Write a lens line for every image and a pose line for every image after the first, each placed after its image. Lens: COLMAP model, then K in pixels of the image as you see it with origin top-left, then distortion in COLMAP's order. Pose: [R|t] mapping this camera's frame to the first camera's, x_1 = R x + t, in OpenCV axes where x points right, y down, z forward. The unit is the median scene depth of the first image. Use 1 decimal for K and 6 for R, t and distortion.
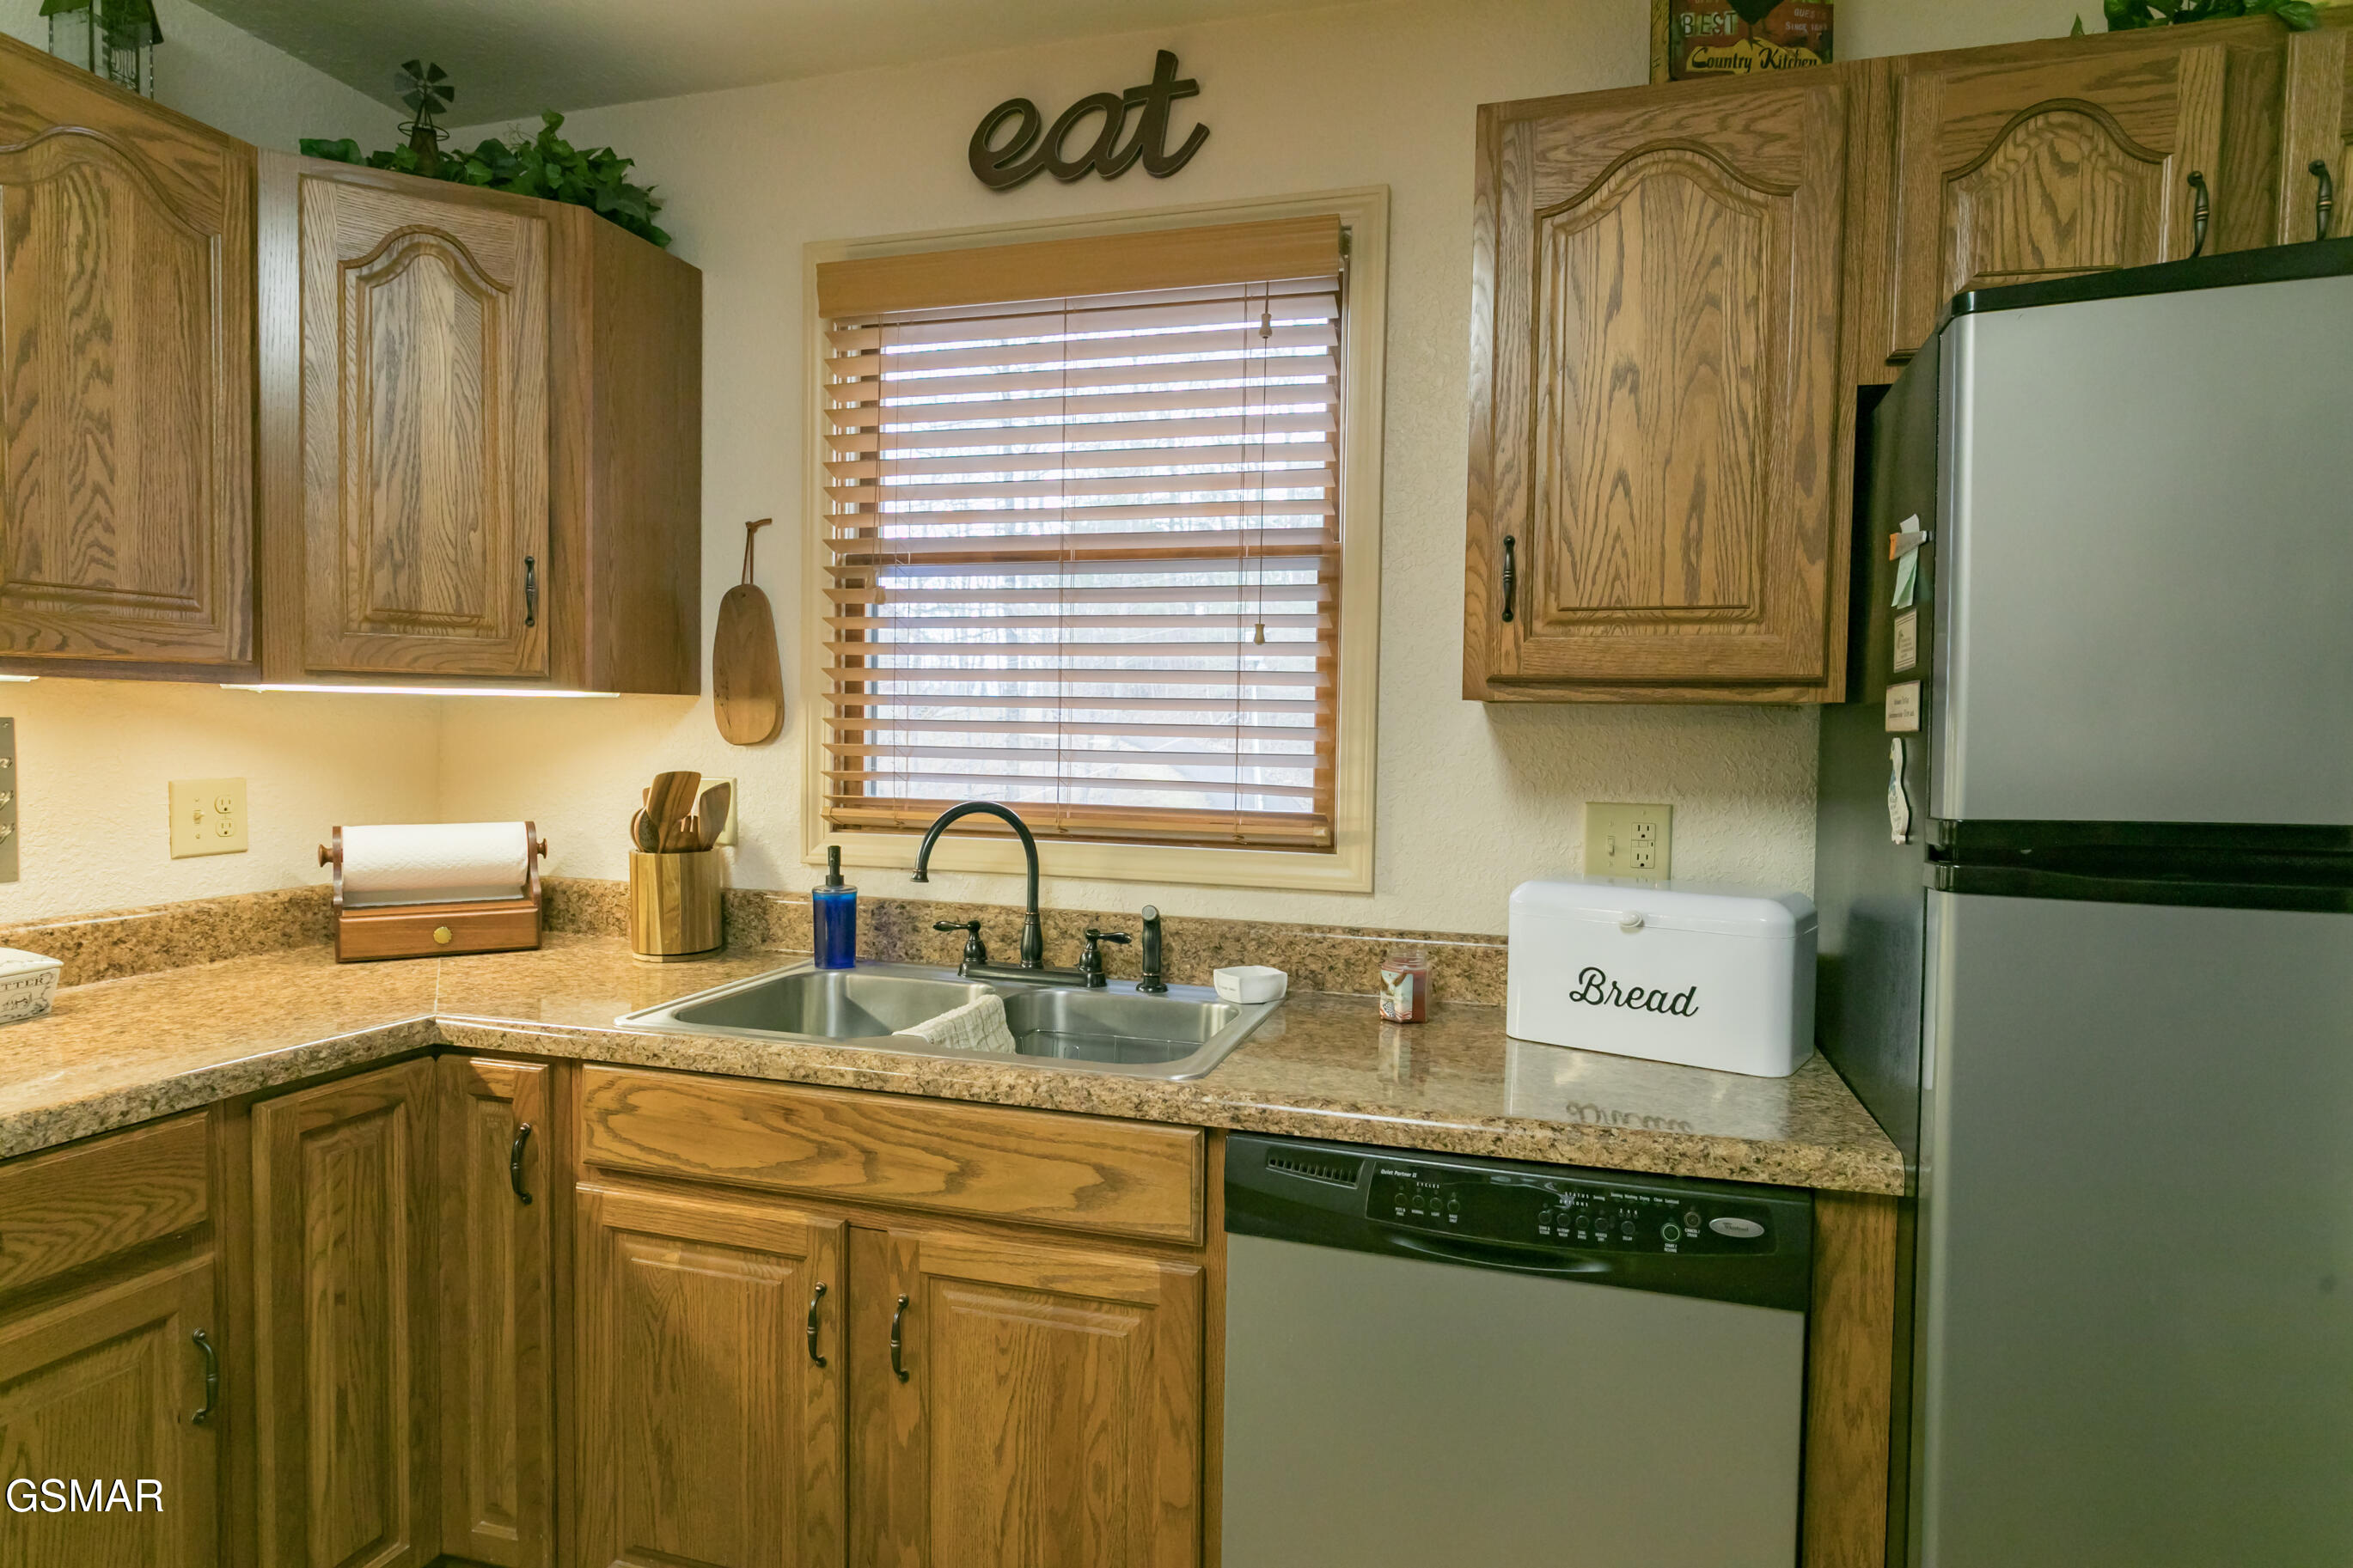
lens RADIAL K [[1327.0, 0, 1168.0], [0, 1327.0, 786.3], [0, 0, 1]] dist [-0.012038, 0.008224]
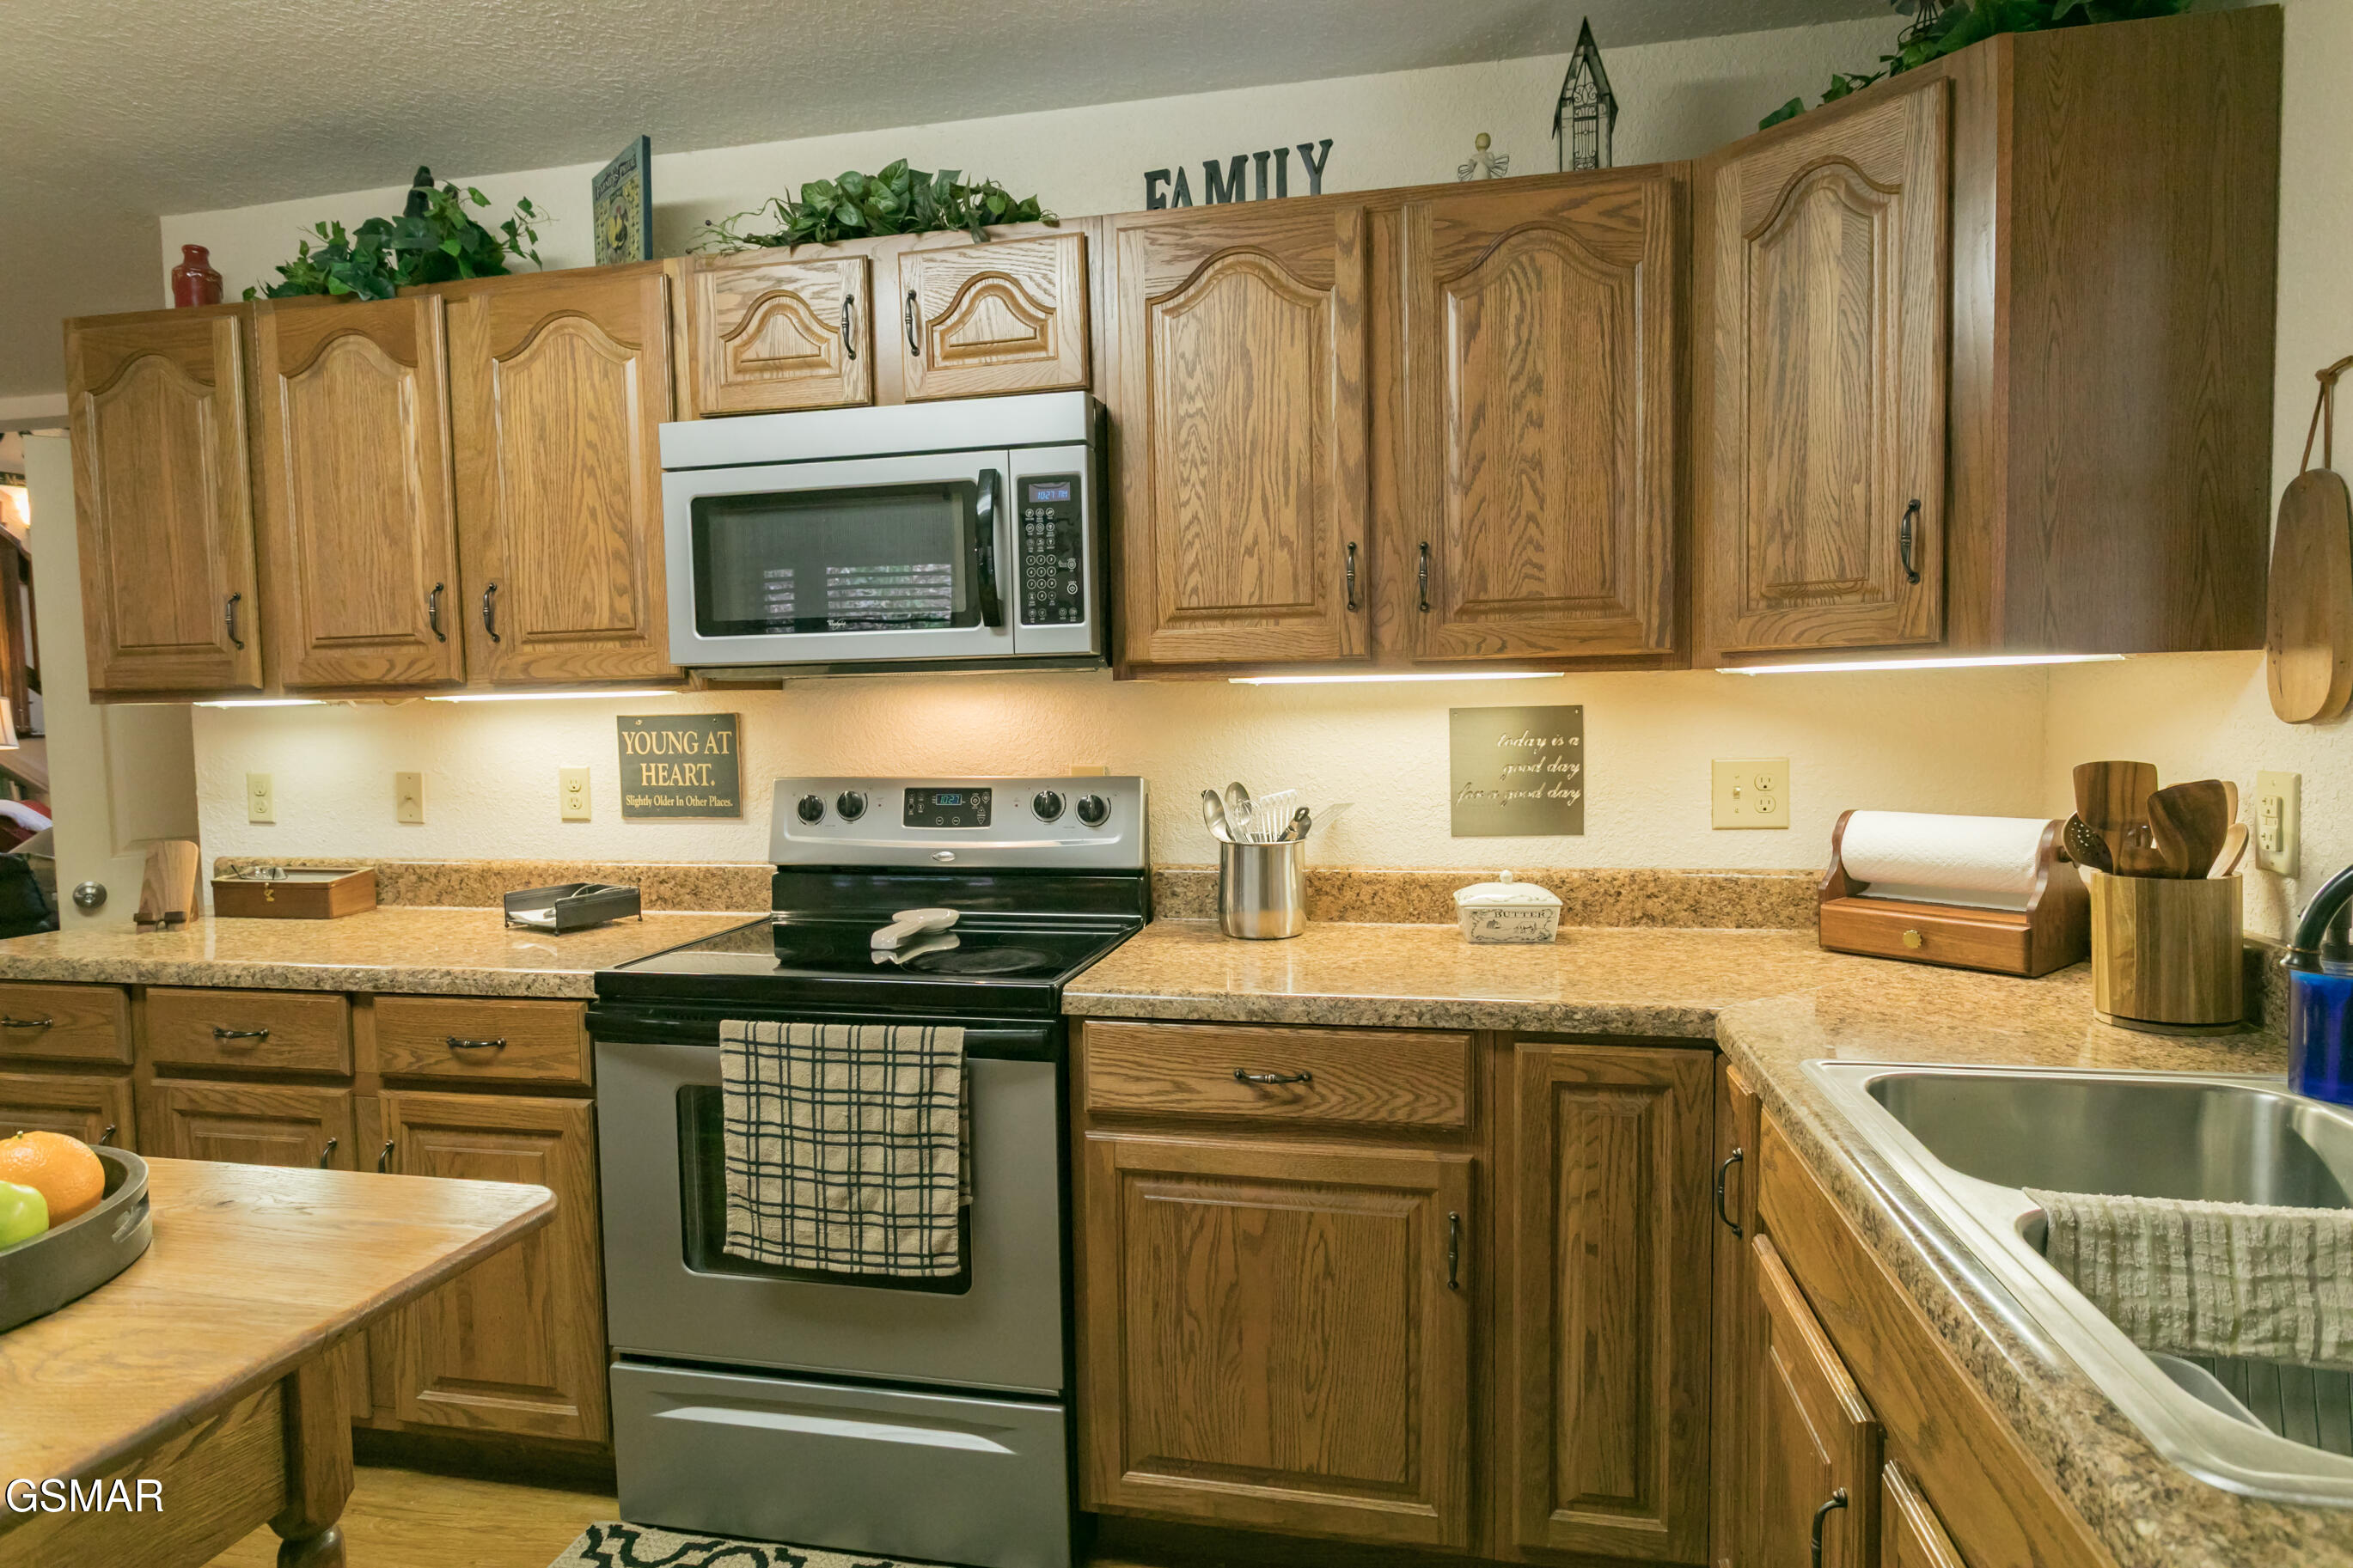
lens RADIAL K [[1327.0, 0, 1170.8], [0, 1327.0, 785.2], [0, 0, 1]] dist [-0.012038, 0.008224]
pose [[0.075750, 0.042711, -0.996212, 0.333689], [-0.025176, 0.998846, 0.040909, -0.016650], [0.996809, 0.021982, 0.076738, 0.489832]]
